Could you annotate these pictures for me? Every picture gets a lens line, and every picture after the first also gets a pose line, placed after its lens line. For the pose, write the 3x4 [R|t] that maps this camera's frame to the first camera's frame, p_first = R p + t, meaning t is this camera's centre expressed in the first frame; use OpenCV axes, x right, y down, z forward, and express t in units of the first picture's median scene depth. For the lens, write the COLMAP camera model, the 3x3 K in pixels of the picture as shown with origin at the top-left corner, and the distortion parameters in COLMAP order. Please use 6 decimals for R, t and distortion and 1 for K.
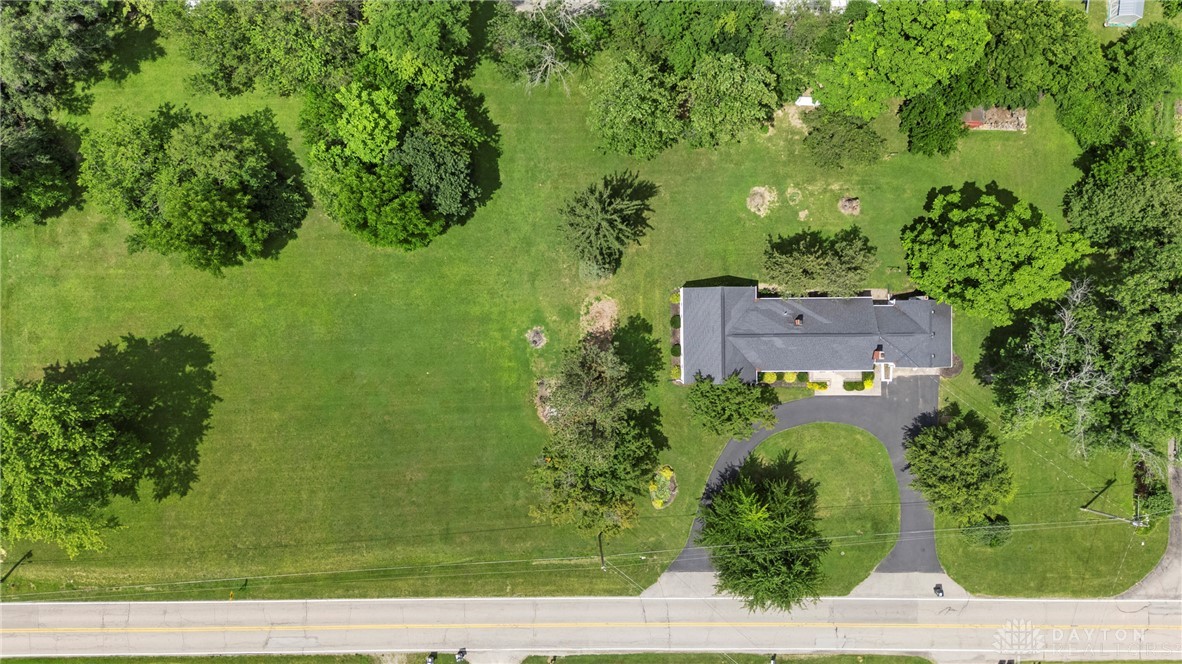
lens RADIAL K [[874.9, 0, 591.0], [0, 874.9, 332.0], [0, 0, 1]] dist [0.087160, -0.119924]
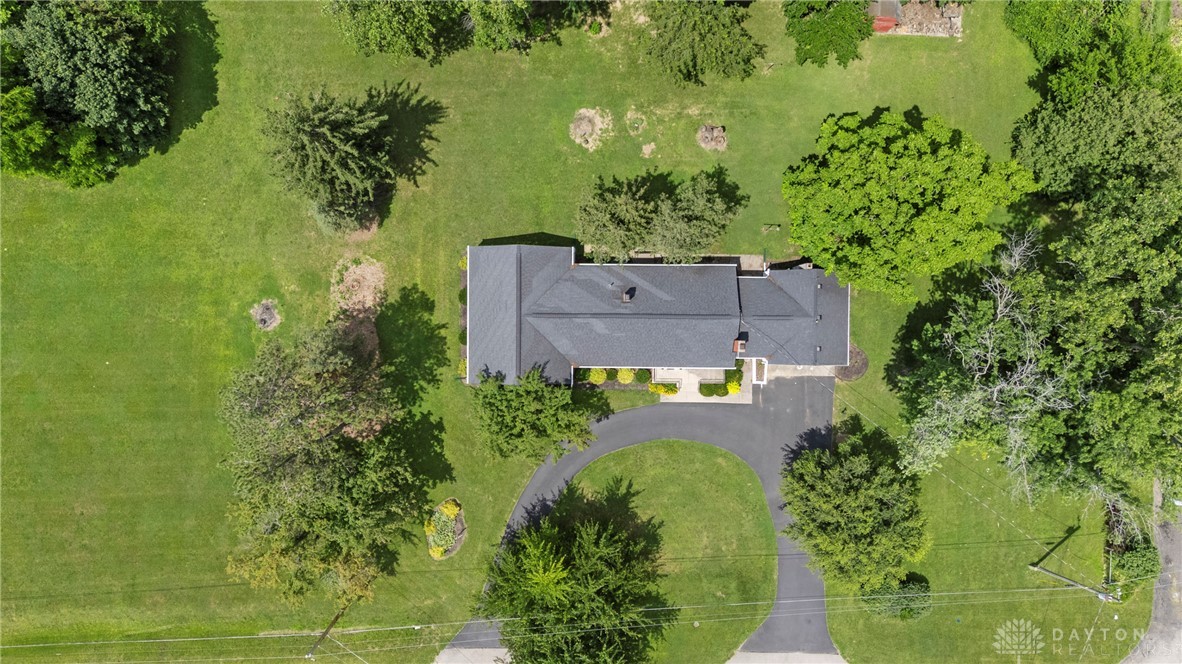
lens RADIAL K [[874.9, 0, 591.0], [0, 874.9, 332.0], [0, 0, 1]] dist [0.087160, -0.119924]
pose [[0.999874, 0.015846, -0.000626, 0.199083], [-0.015848, 0.999873, -0.001959, 0.017408], [0.000595, 0.001968, 0.999998, 0.290037]]
